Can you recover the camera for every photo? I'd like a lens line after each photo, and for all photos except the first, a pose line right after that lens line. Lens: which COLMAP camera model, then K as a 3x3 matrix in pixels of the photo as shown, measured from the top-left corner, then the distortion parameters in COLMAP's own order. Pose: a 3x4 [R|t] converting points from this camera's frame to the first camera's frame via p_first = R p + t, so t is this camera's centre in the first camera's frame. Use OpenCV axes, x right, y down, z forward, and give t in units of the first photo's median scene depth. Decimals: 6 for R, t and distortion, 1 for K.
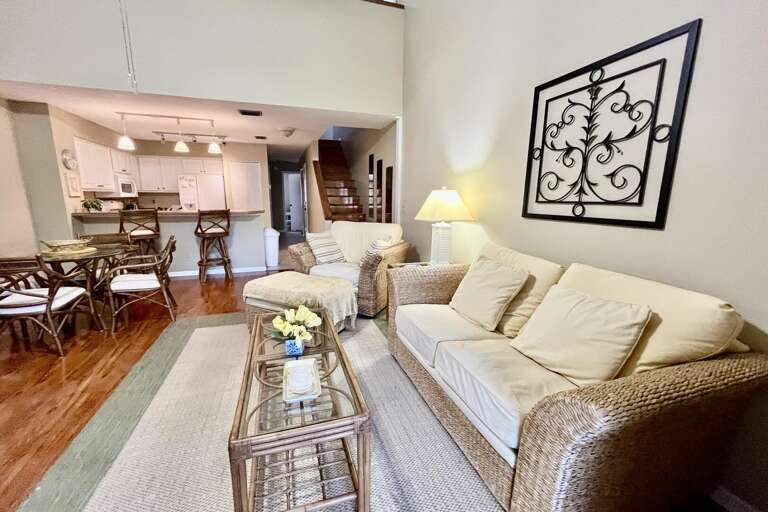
lens RADIAL K [[310.7, 0, 378.1], [0, 310.7, 256.0], [0, 0, 1]] dist [0.001895, -0.000834]
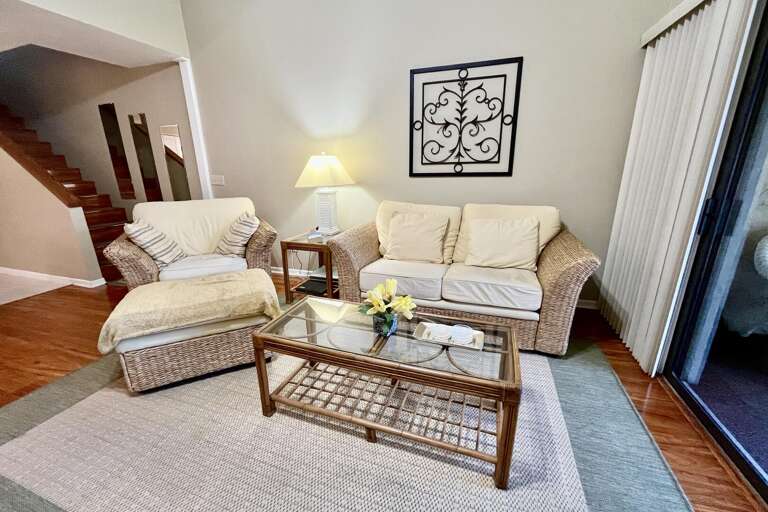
lens RADIAL K [[310.7, 0, 380.8], [0, 310.7, 257.2], [0, 0, 1]] dist [0.001895, -0.000834]
pose [[0.601750, -0.237836, 0.762451, -0.826288], [0.170254, 0.970889, 0.168485, -0.050650], [-0.780327, 0.028424, 0.624725, 0.395624]]
